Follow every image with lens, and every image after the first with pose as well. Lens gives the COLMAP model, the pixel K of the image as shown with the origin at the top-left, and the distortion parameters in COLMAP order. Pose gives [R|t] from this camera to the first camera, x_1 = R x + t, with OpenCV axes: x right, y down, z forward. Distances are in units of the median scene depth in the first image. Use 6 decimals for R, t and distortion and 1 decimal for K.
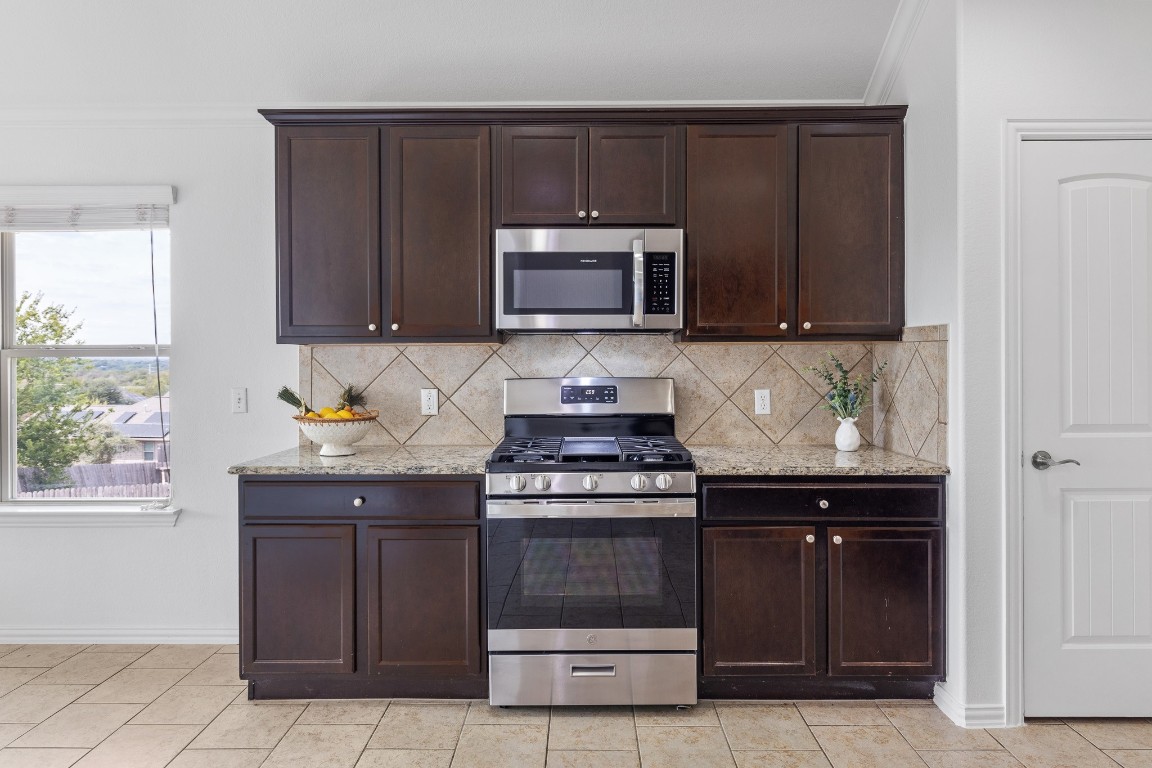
lens RADIAL K [[709.9, 0, 579.0], [0, 709.9, 367.0], [0, 0, 1]] dist [0.000383, 0.004058]
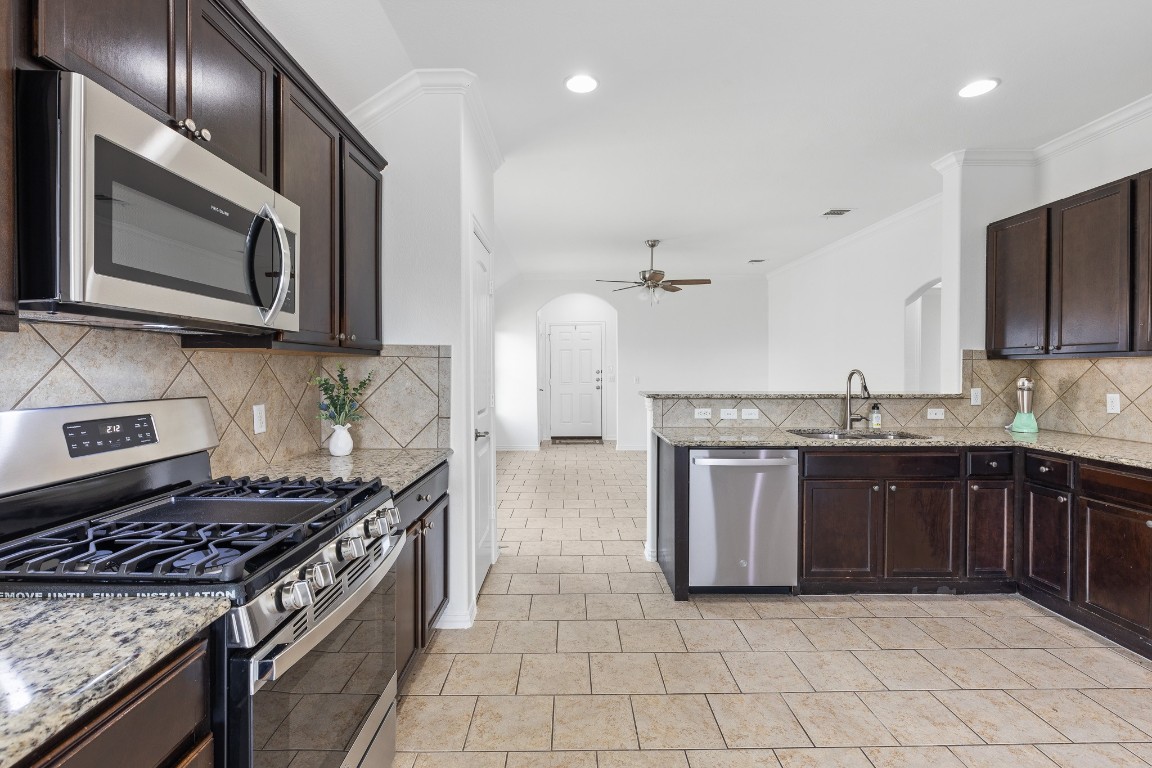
lens RADIAL K [[518.7, 0, 578.9], [0, 518.7, 369.4], [0, 0, 1]] dist [0.002540, -0.000700]
pose [[-0.036853, 0.002254, 0.999318, -0.404197], [0.009388, 0.999954, -0.001909, -0.007442], [-0.999277, 0.009311, -0.036872, 0.637347]]
